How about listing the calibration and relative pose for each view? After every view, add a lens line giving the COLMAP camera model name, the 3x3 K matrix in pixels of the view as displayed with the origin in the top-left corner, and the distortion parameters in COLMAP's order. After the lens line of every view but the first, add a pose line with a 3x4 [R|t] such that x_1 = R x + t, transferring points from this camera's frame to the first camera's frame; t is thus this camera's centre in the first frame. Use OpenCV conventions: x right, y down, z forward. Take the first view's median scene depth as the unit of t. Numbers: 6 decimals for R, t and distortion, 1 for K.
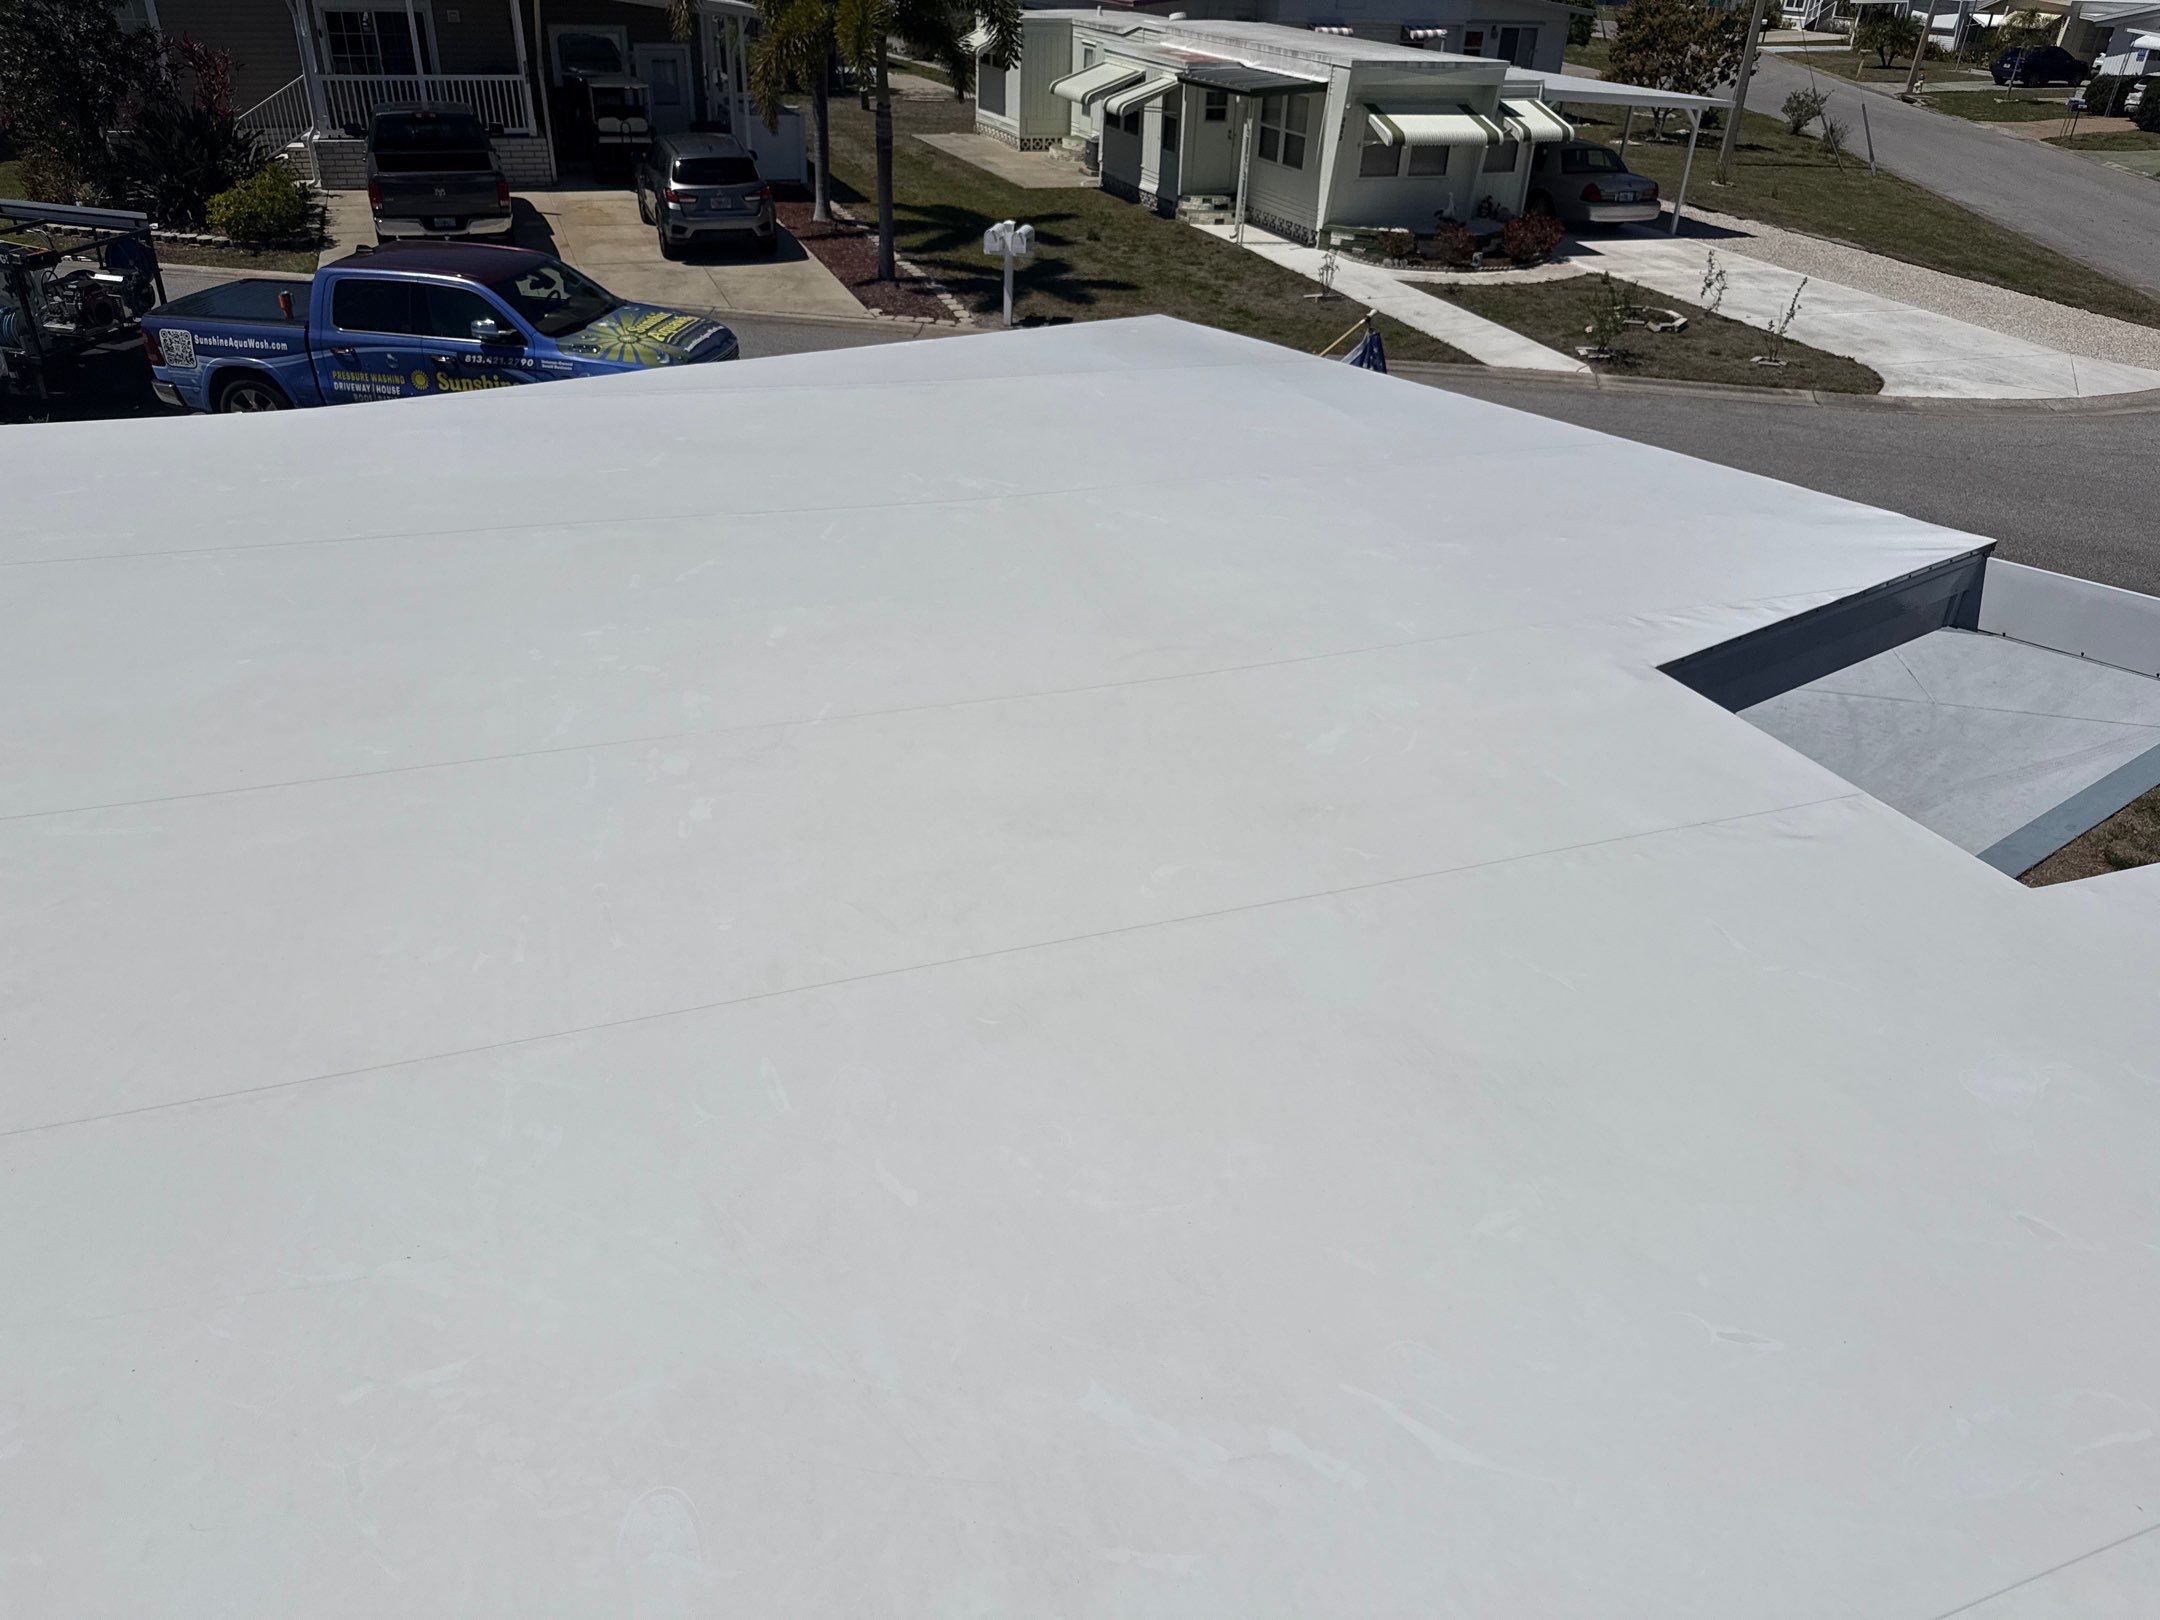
lens RADIAL K [[1509.1, 0, 1077.8], [0, 1509.1, 813.4], [0, 0, 1]] dist [0.009256, -0.018174]
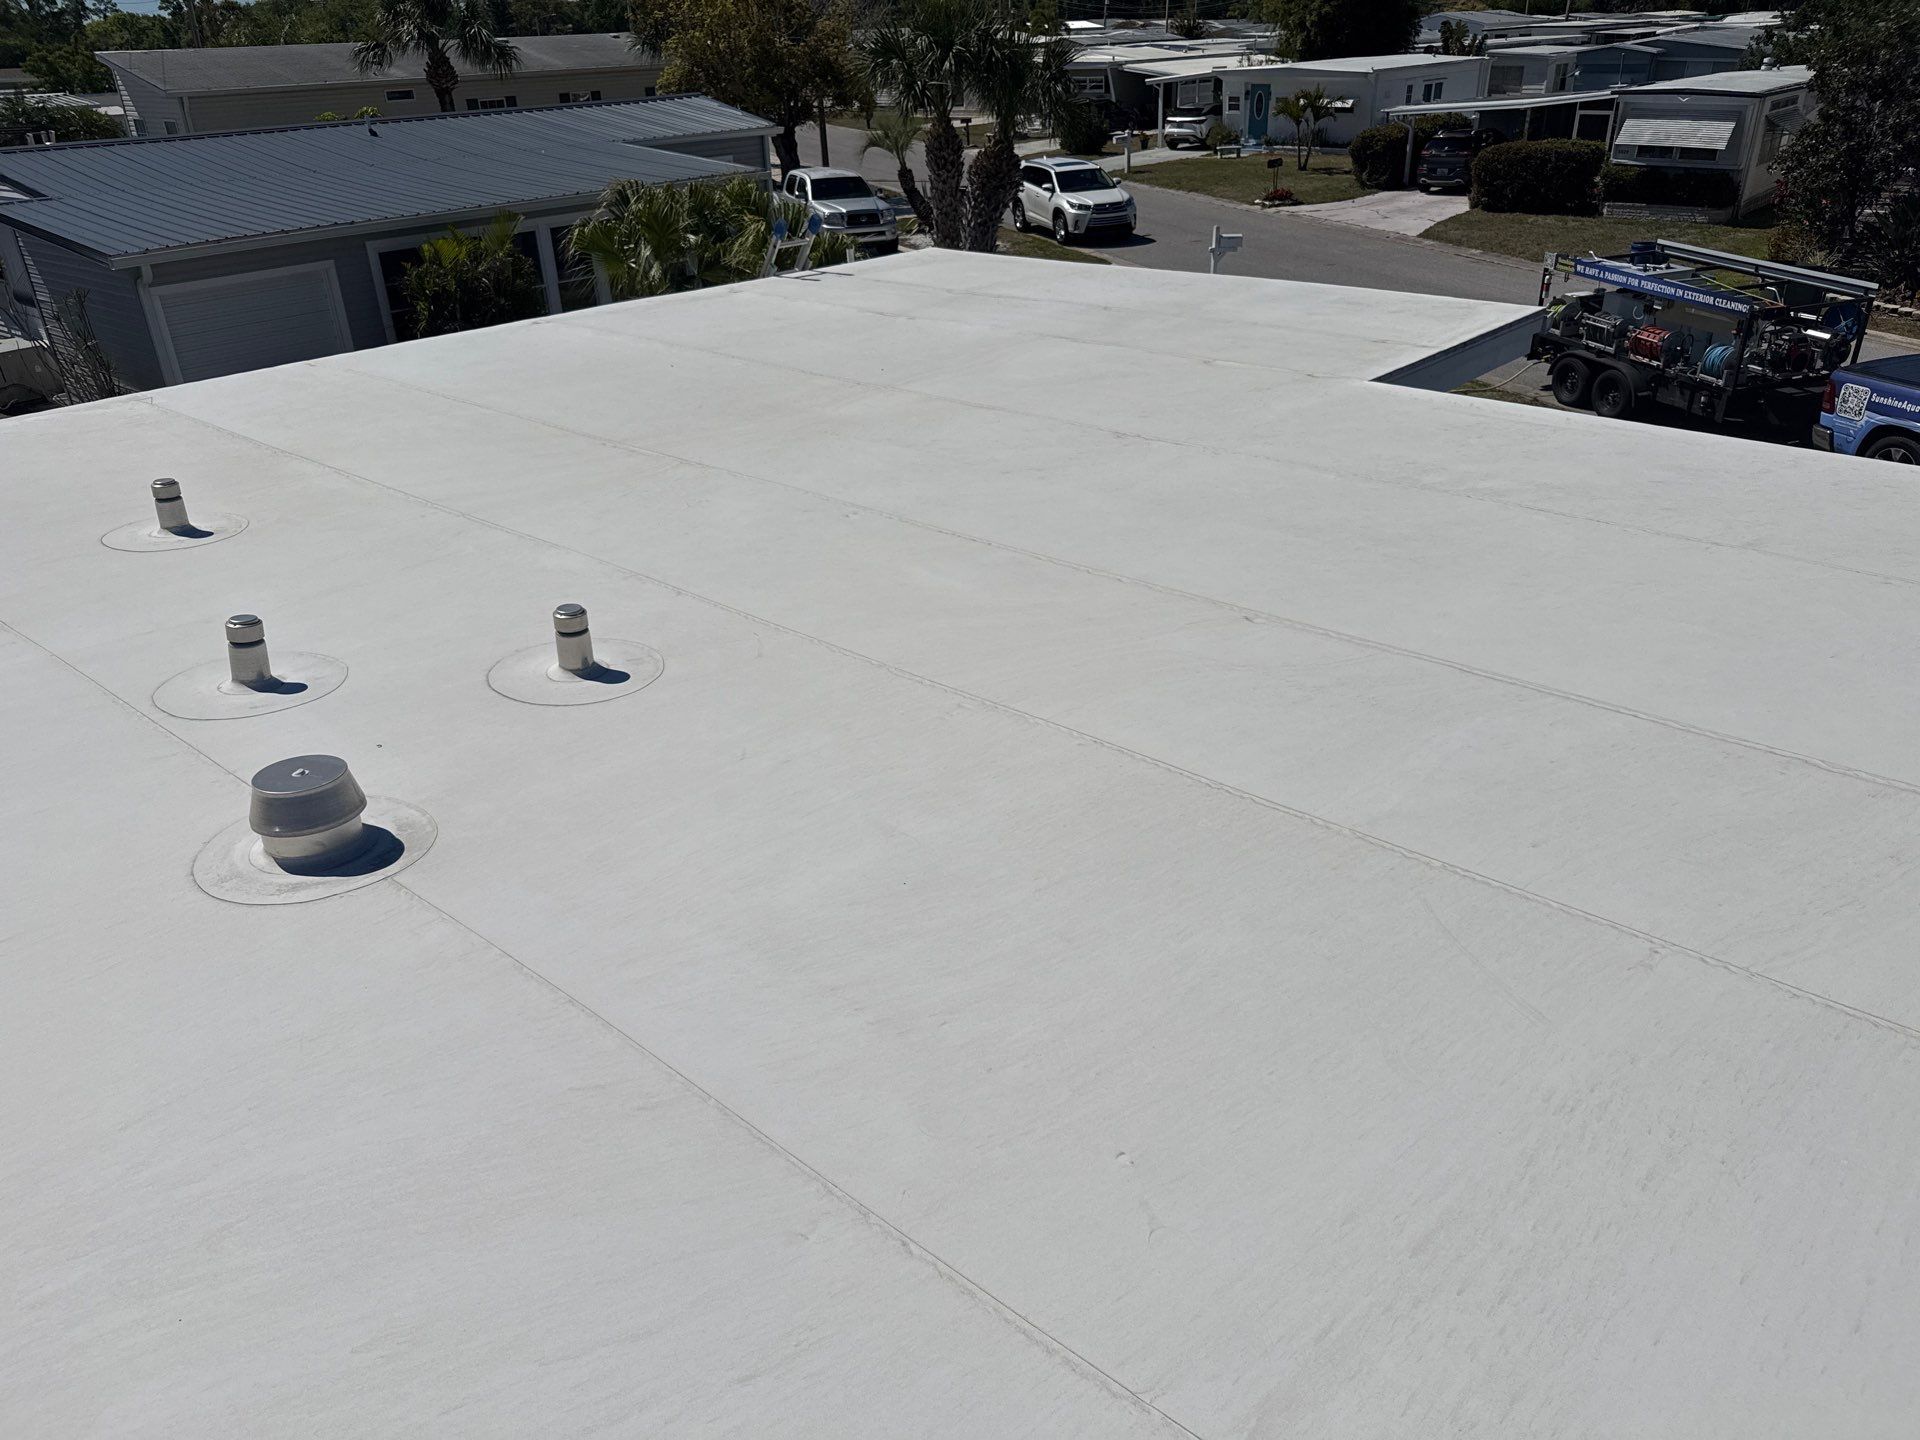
lens RADIAL K [[1341.4, 0, 963.8], [0, 1341.4, 729.6], [0, 0, 1]] dist [0.009256, -0.018174]
pose [[0.478566, 0.360625, -0.800577, -0.013006], [-0.402684, 0.900370, 0.164862, 0.010055], [0.780269, 0.243483, 0.576105, -0.025224]]
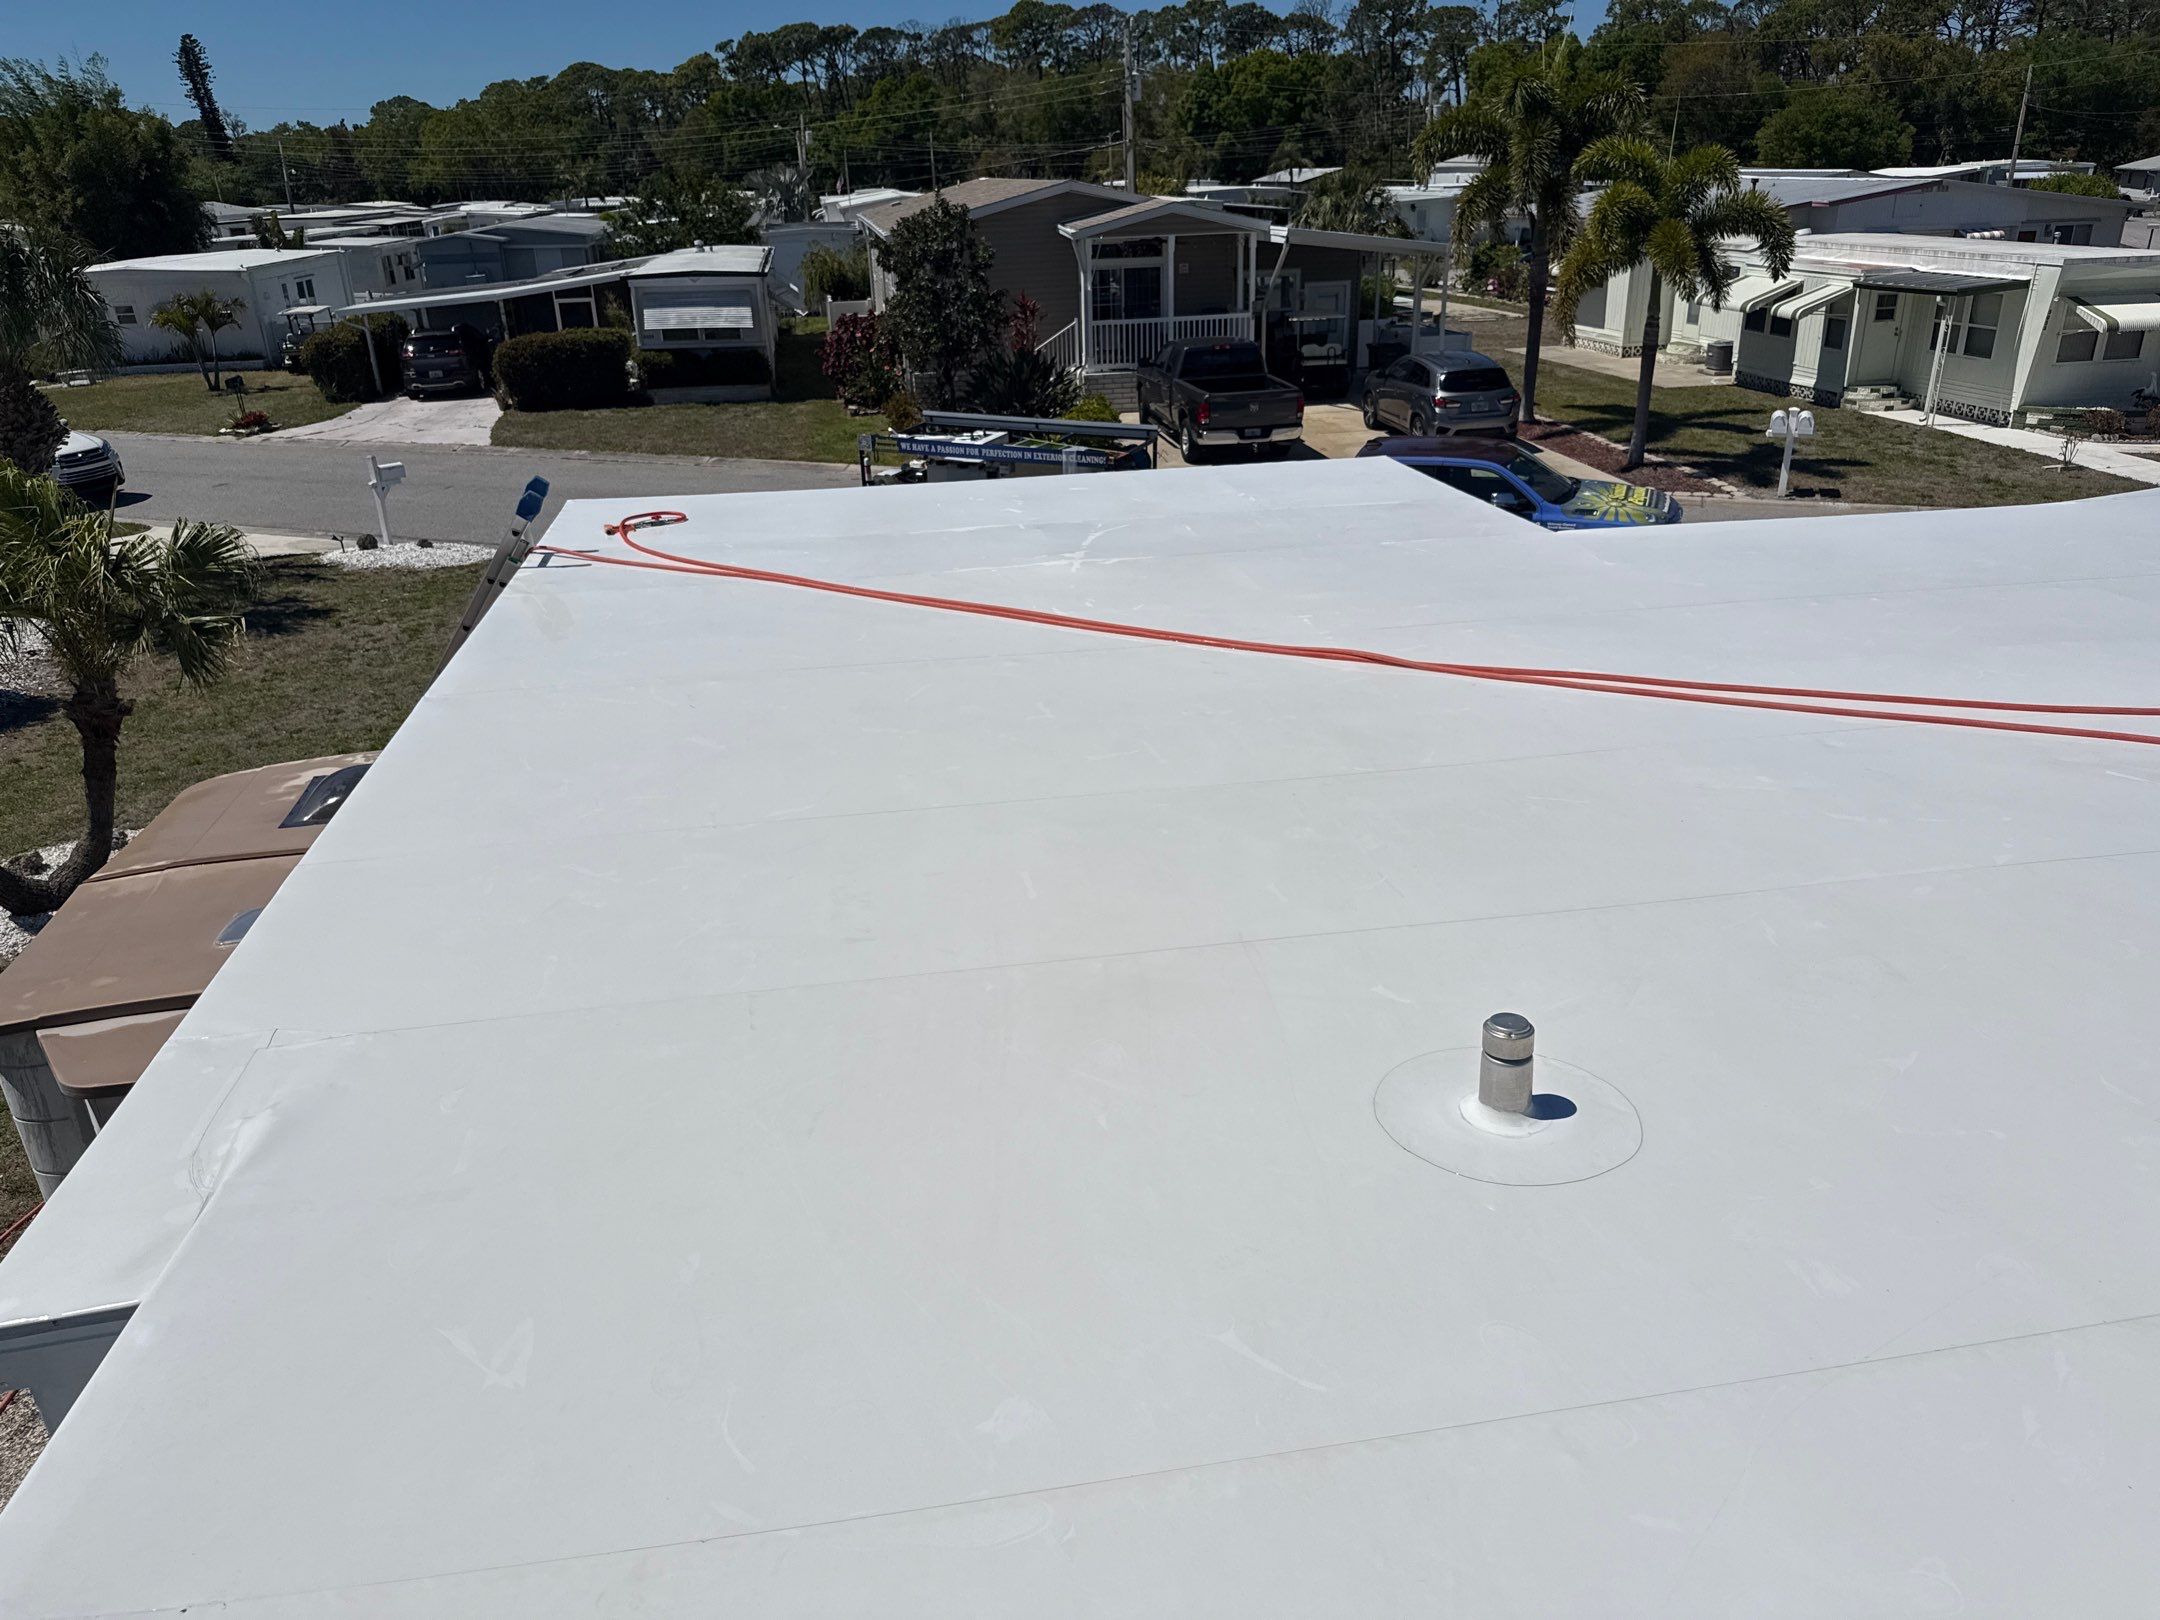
lens RADIAL K [[1509.1, 0, 1079.3], [0, 1509.1, 832.9], [0, 0, 1]] dist [0.009256, -0.018174]
pose [[0.980288, 0.016208, -0.196906, -0.295895], [-0.039691, 0.992467, -0.115906, 0.066726], [0.193544, 0.121436, 0.973547, -0.147101]]
